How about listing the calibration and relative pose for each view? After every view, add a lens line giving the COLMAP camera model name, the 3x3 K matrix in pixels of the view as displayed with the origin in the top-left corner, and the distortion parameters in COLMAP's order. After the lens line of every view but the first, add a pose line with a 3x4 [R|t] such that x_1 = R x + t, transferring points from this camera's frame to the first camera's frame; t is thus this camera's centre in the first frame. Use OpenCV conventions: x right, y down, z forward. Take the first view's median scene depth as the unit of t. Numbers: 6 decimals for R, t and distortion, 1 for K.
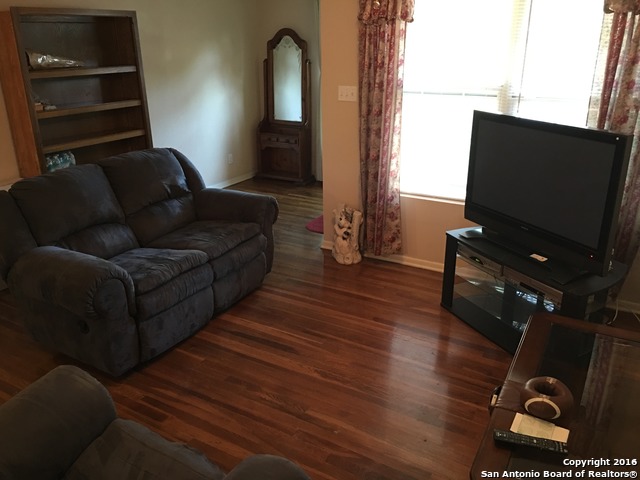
lens RADIAL K [[545.9, 0, 320.0], [0, 545.9, 240.0], [0, 0, 1]] dist [0.001864, 0.005324]
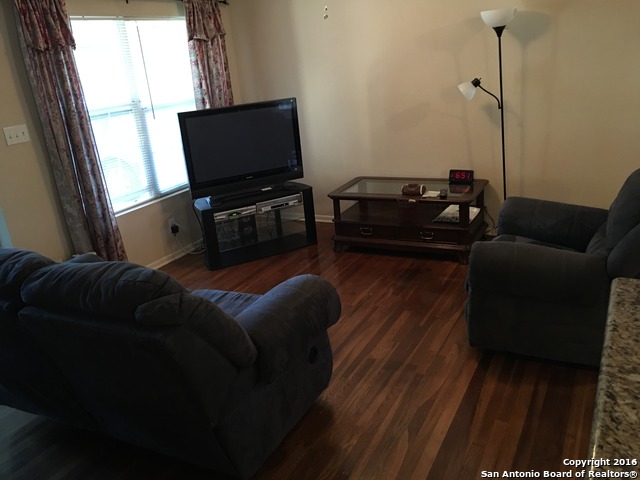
lens RADIAL K [[545.9, 0, 320.0], [0, 545.9, 240.0], [0, 0, 1]] dist [0.001864, 0.005324]
pose [[-0.042398, -0.308053, 0.950424, -0.965208], [0.435586, 0.850411, 0.295068, -0.202334], [-0.899148, 0.426502, 0.098128, 0.655261]]
